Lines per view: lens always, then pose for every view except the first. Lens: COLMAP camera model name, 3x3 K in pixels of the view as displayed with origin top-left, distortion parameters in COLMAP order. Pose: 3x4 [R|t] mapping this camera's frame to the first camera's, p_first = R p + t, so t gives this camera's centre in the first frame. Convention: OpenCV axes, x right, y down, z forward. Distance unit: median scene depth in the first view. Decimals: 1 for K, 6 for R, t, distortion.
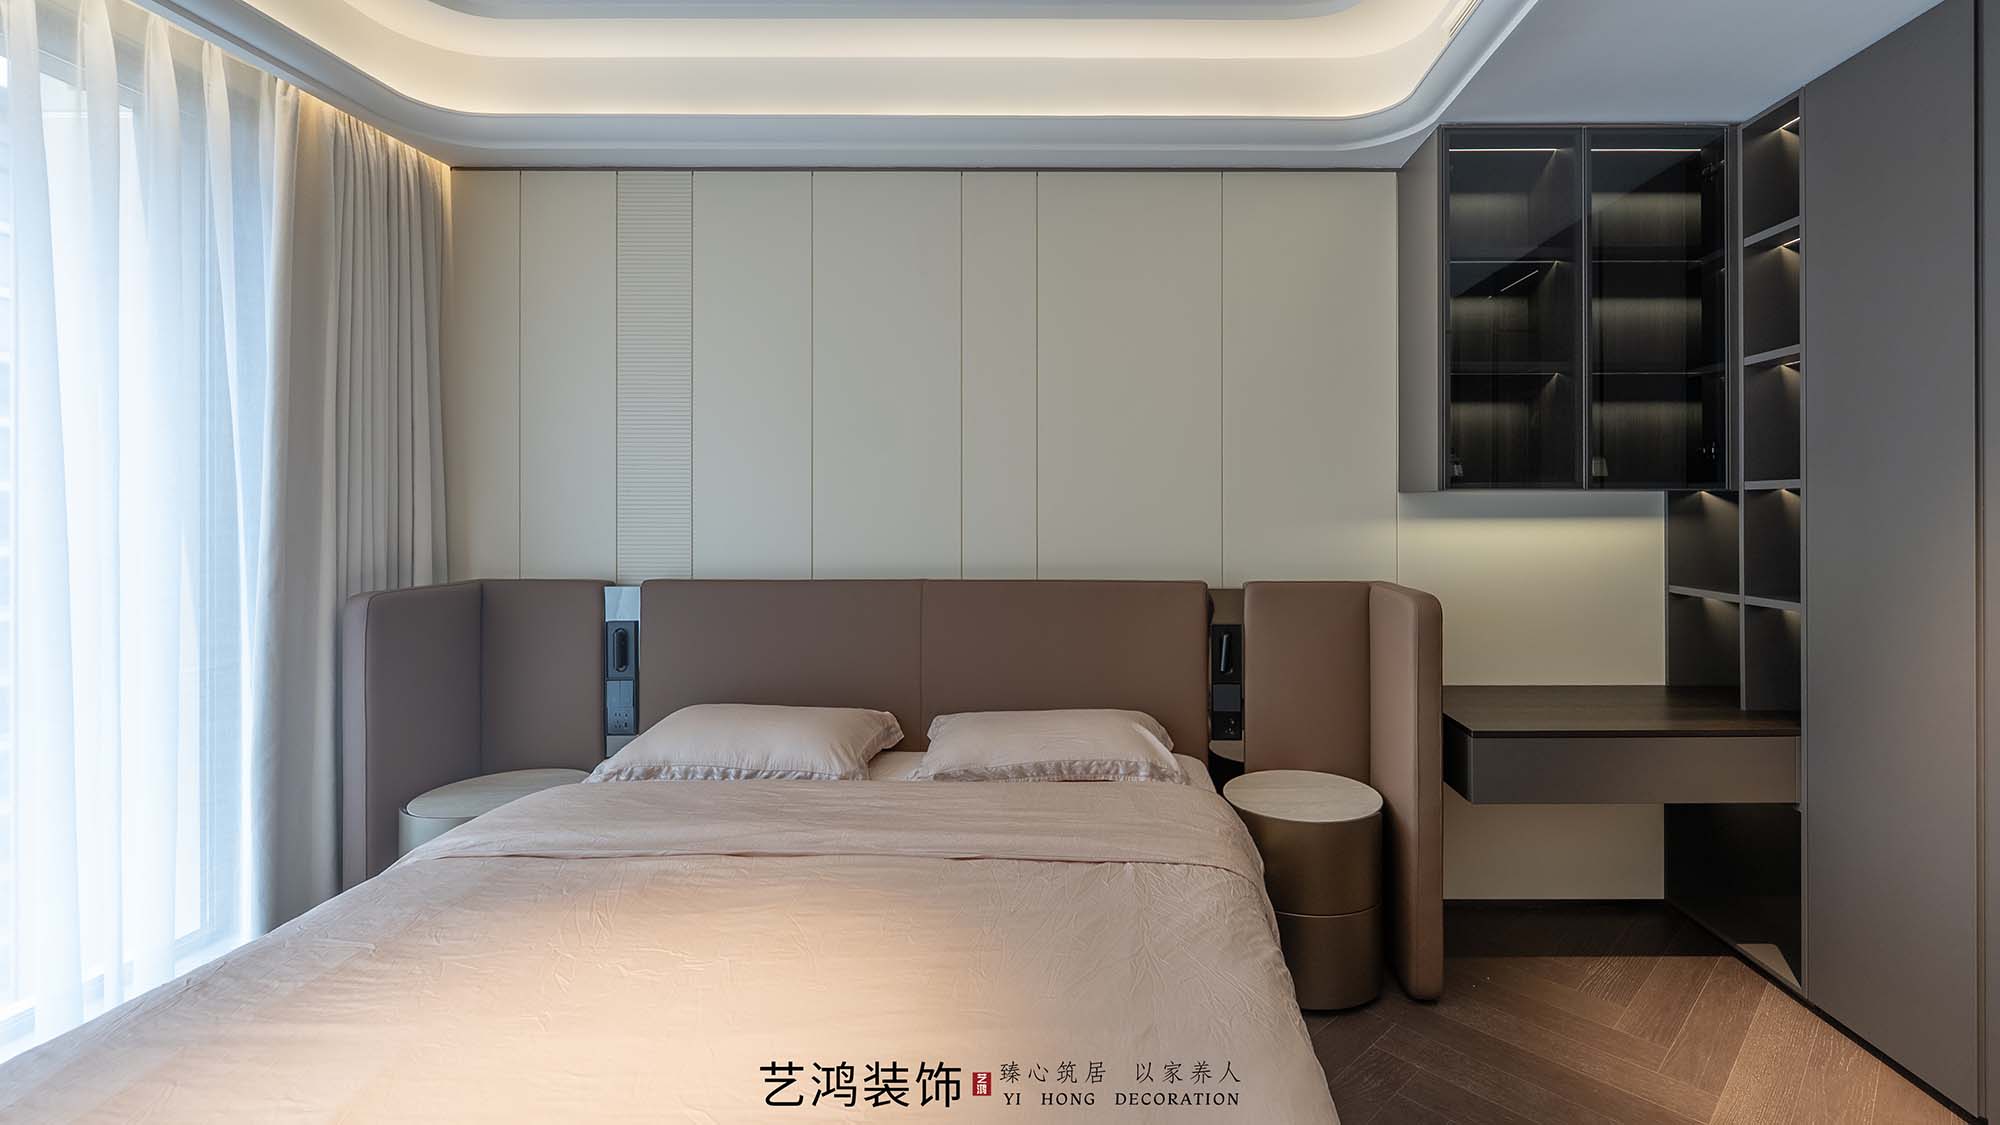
lens RADIAL K [[833.7, 0, 995.1], [0, 833.7, 520.3], [0, 0, 1]] dist [0.002157, -0.000075]
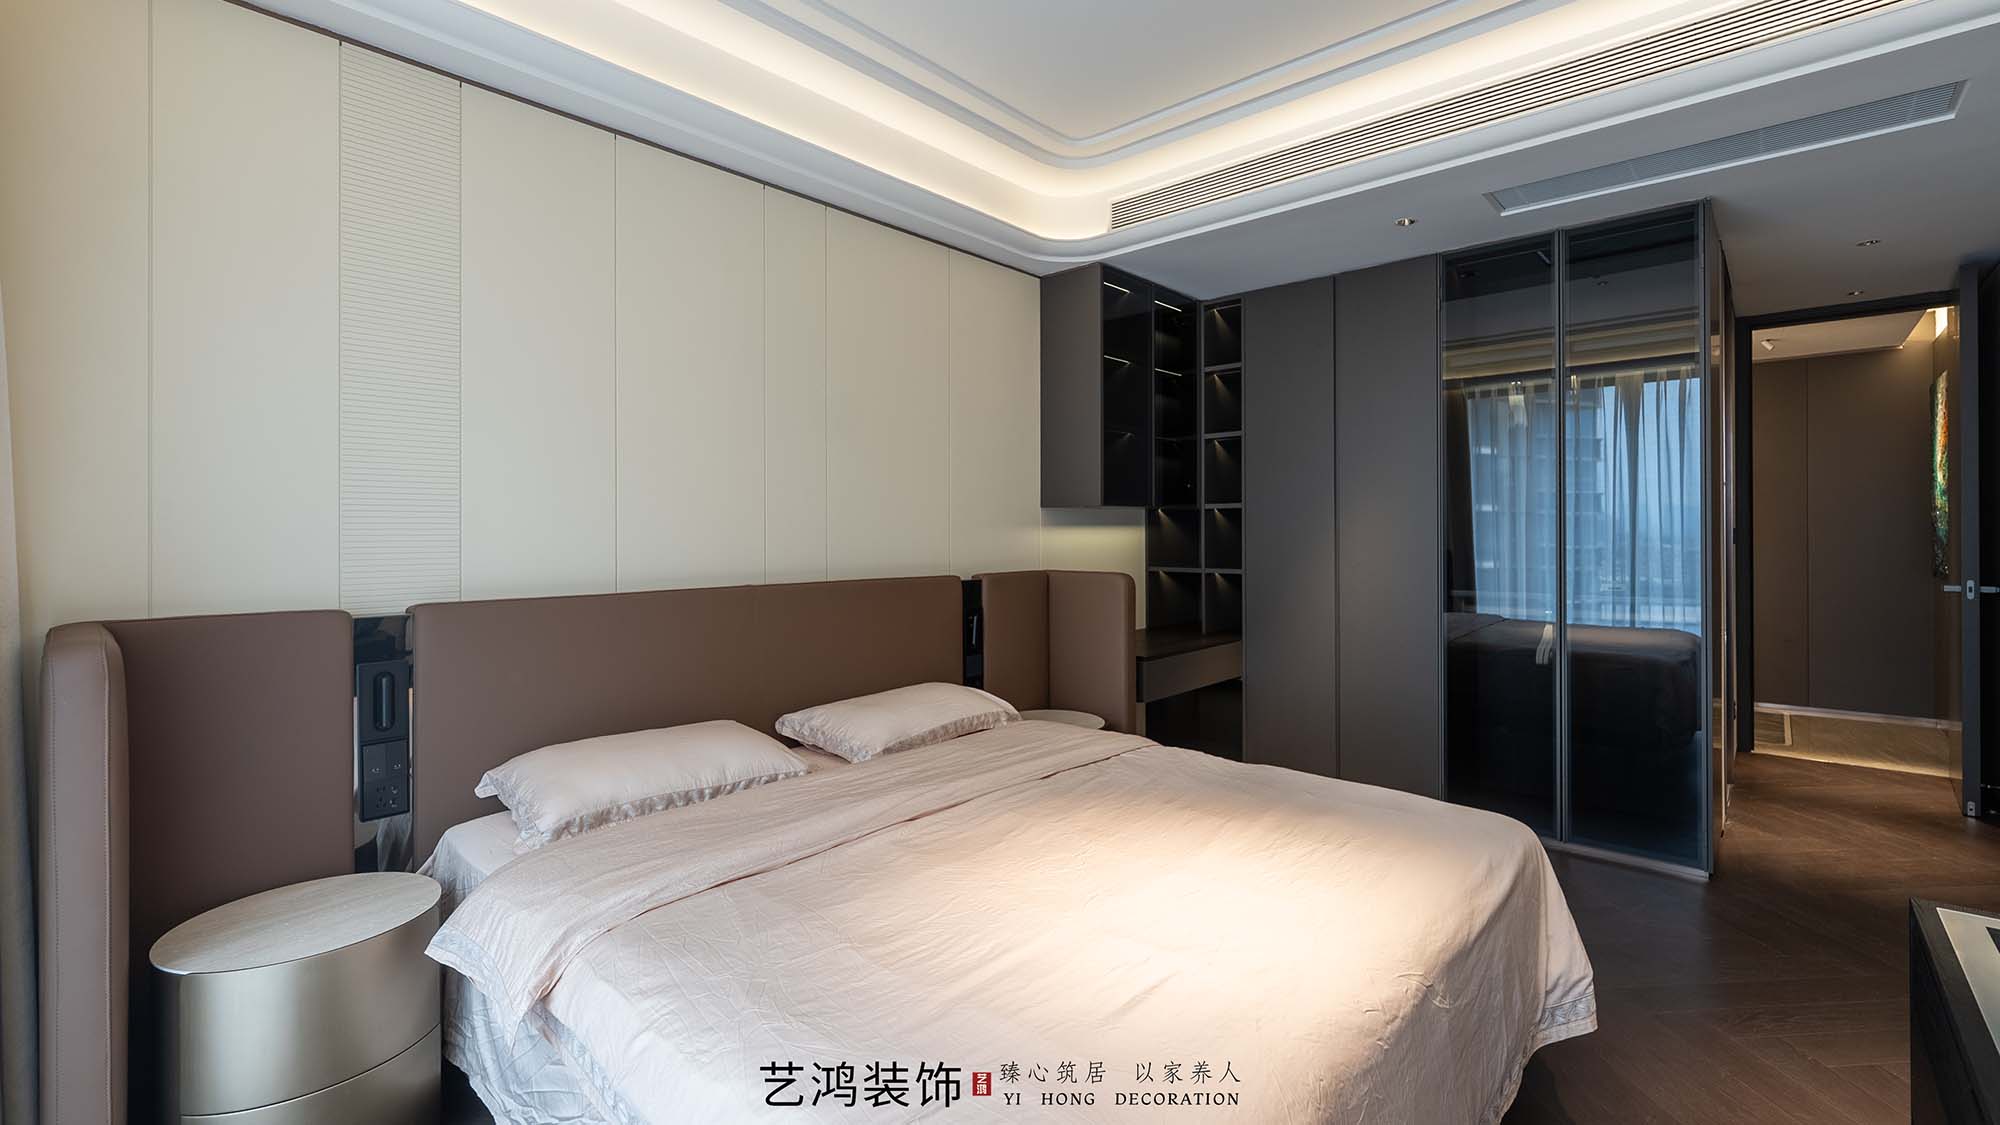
lens RADIAL K [[843.5, 0, 1008.0], [0, 843.5, 551.4], [0, 0, 1]] dist [-0.000513, -0.000098]
pose [[0.668777, -0.019390, 0.743210, -0.868750], [0.011333, 0.999810, 0.015886, 0.025682], [-0.743376, -0.002202, 0.668870, 0.133113]]
